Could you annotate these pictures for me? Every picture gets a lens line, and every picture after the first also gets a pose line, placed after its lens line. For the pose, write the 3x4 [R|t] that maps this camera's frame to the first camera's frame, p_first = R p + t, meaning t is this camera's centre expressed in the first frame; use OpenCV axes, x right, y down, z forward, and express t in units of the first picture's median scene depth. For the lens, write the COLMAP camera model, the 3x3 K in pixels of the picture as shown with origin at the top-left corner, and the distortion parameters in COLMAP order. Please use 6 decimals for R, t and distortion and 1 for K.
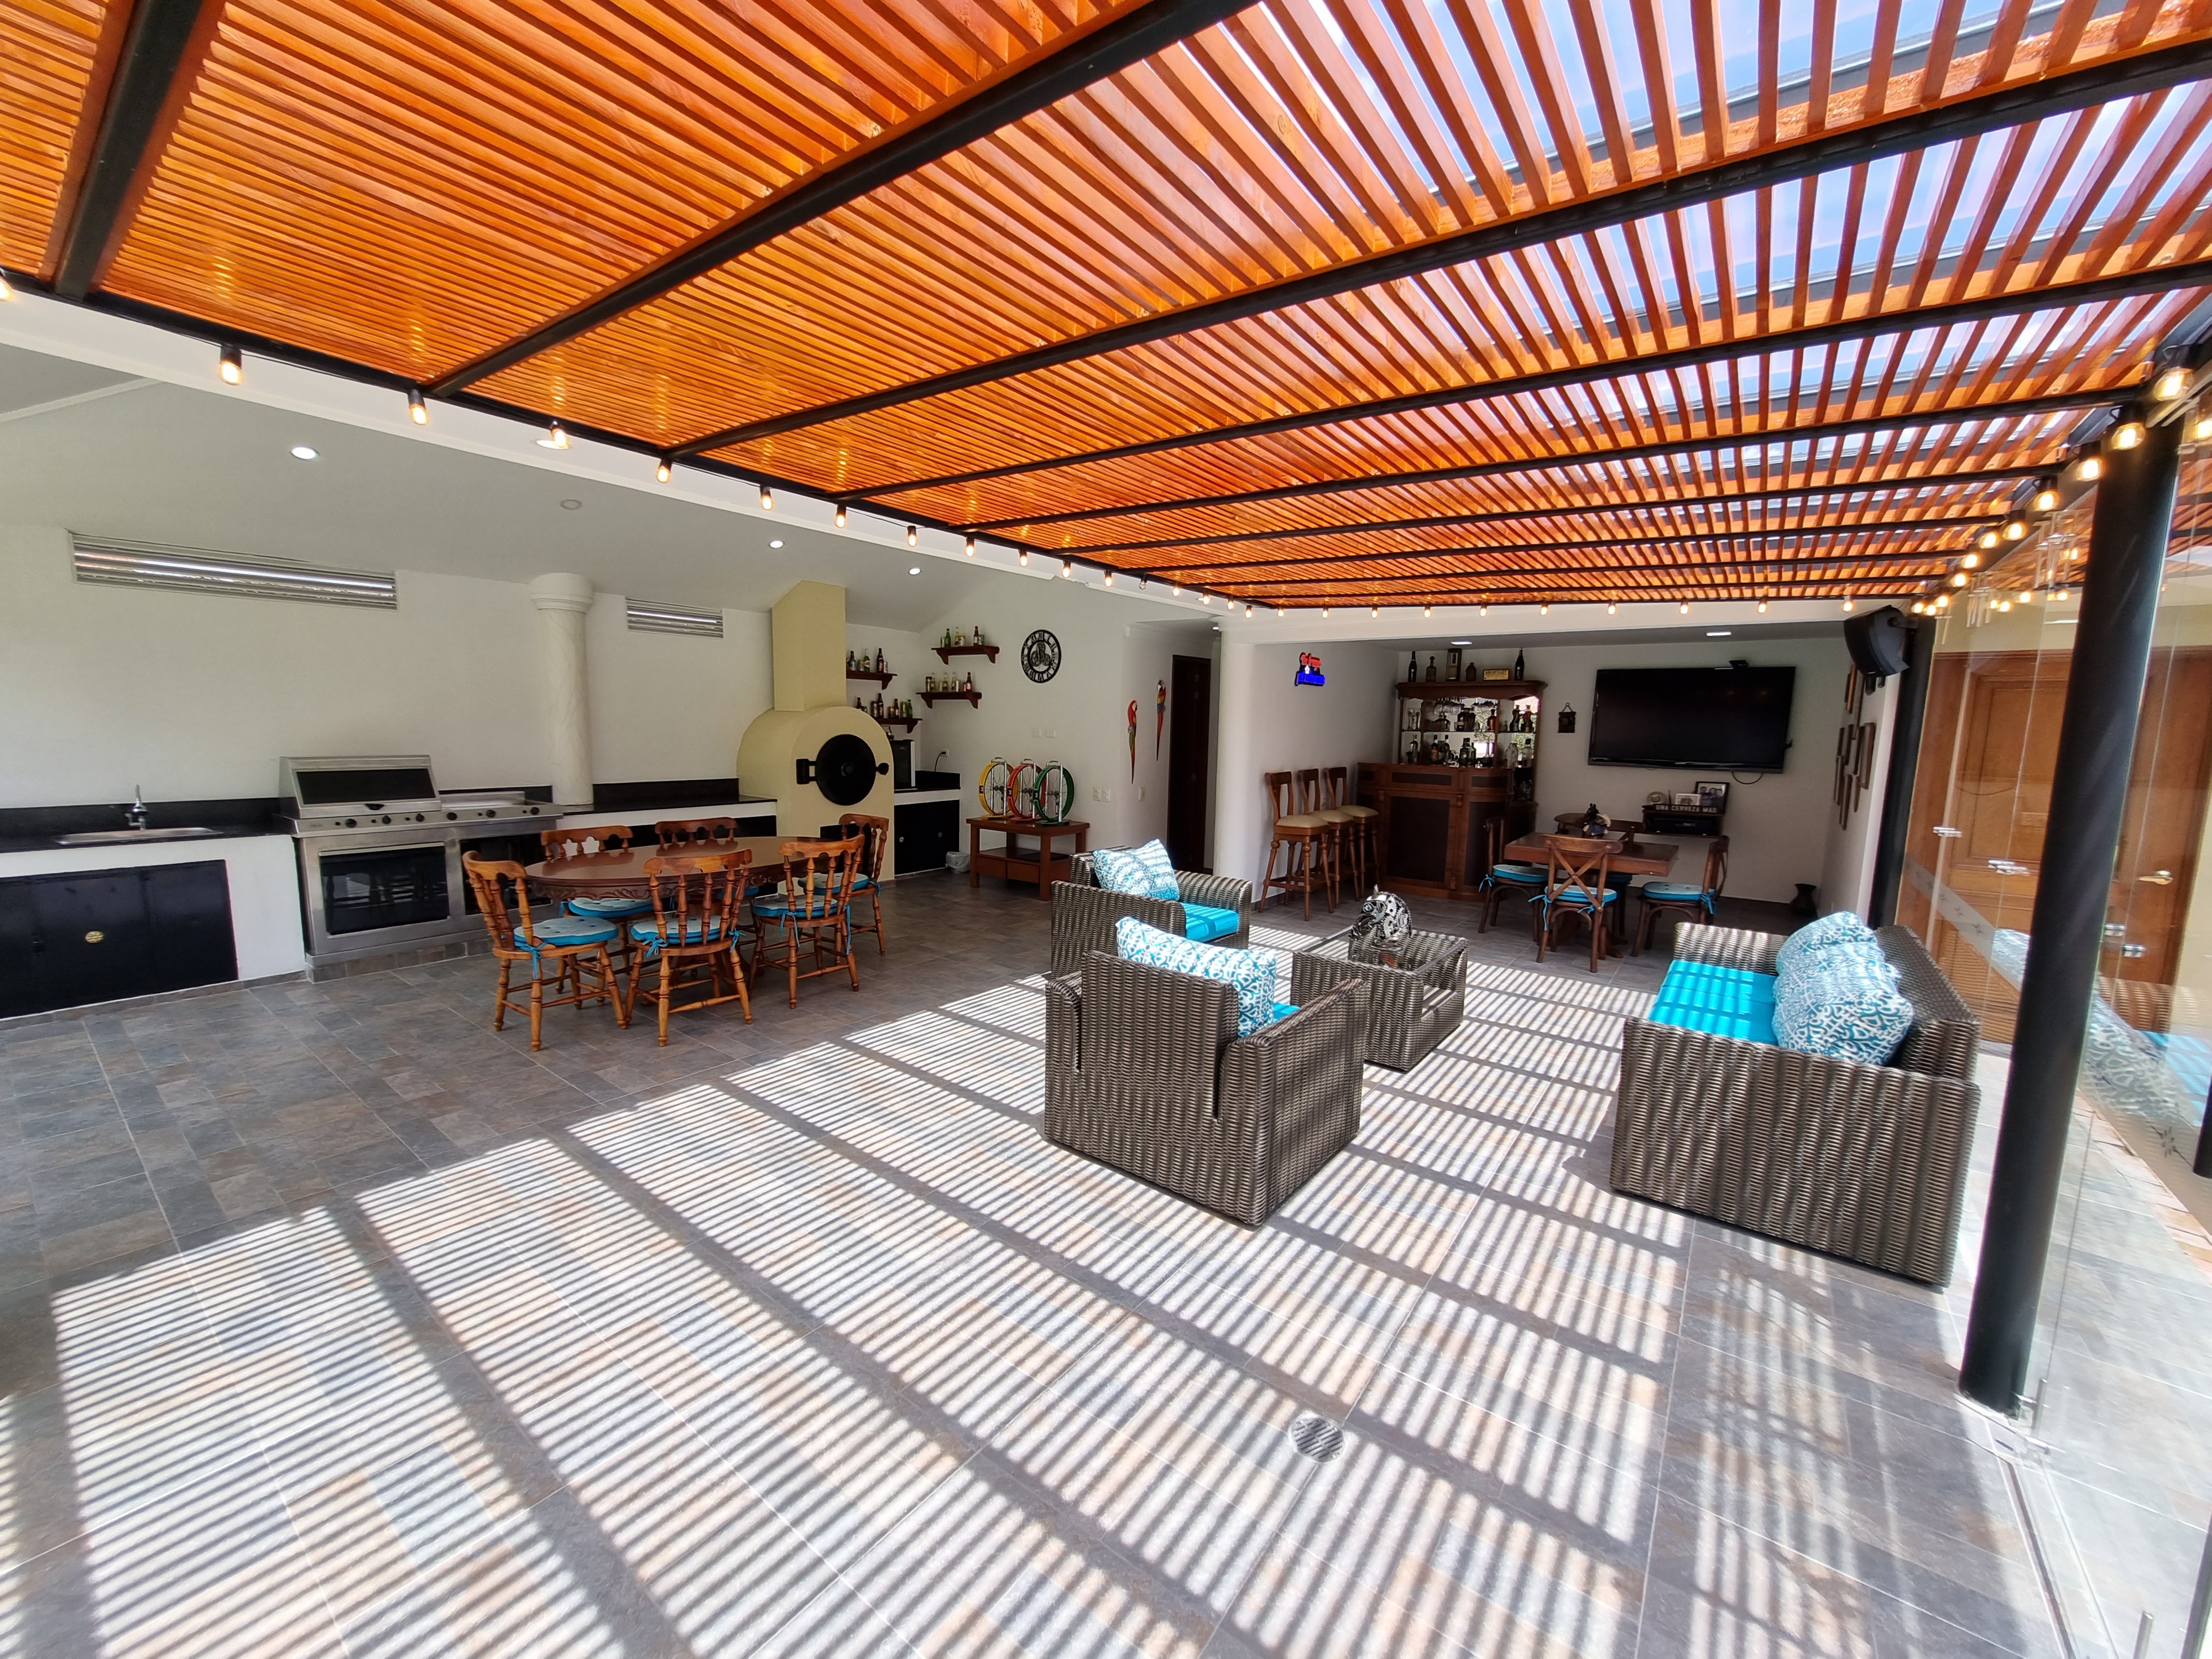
lens RADIAL K [[857.2, 0, 1106.0], [0, 857.2, 829.5], [0, 0, 1]] dist [0.000495, 0.000060]
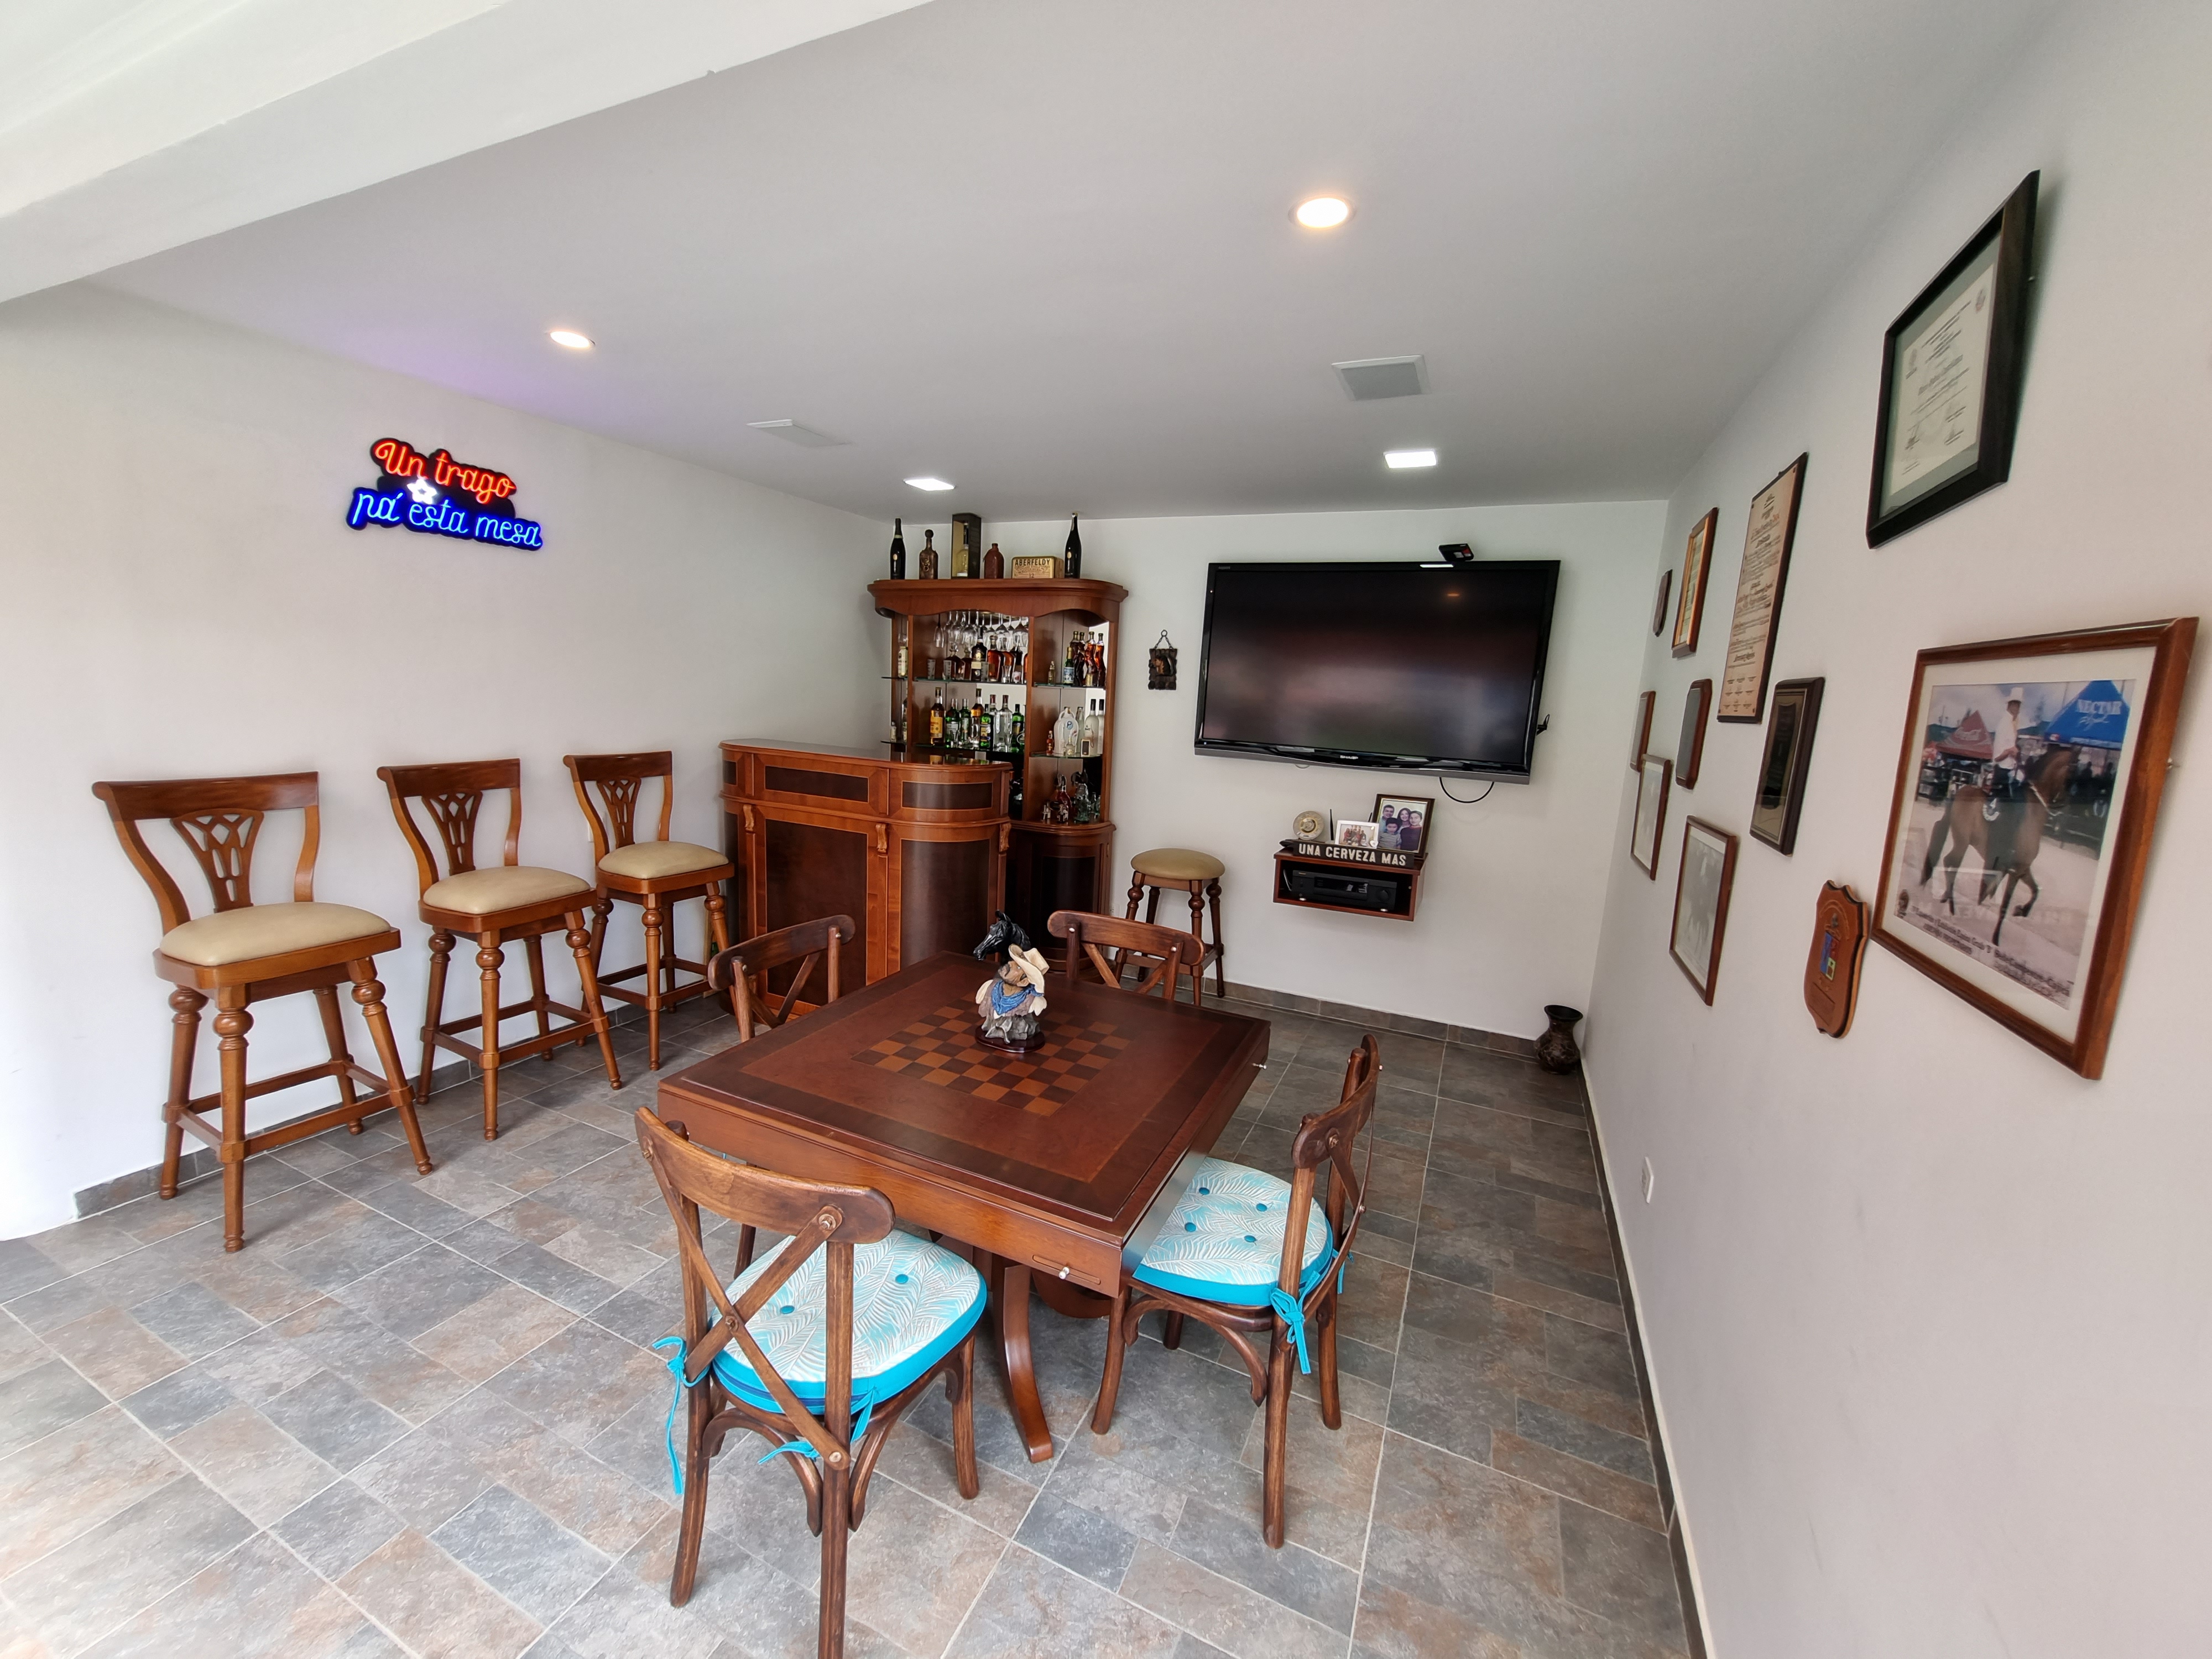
lens RADIAL K [[857.2, 0, 1106.0], [0, 857.2, 829.5], [0, 0, 1]] dist [0.000495, 0.000060]
pose [[0.973145, -0.007745, 0.230064, 0.404033], [-0.003195, 0.998883, 0.047141, -0.055917], [-0.230173, -0.046610, 0.972033, 0.530071]]
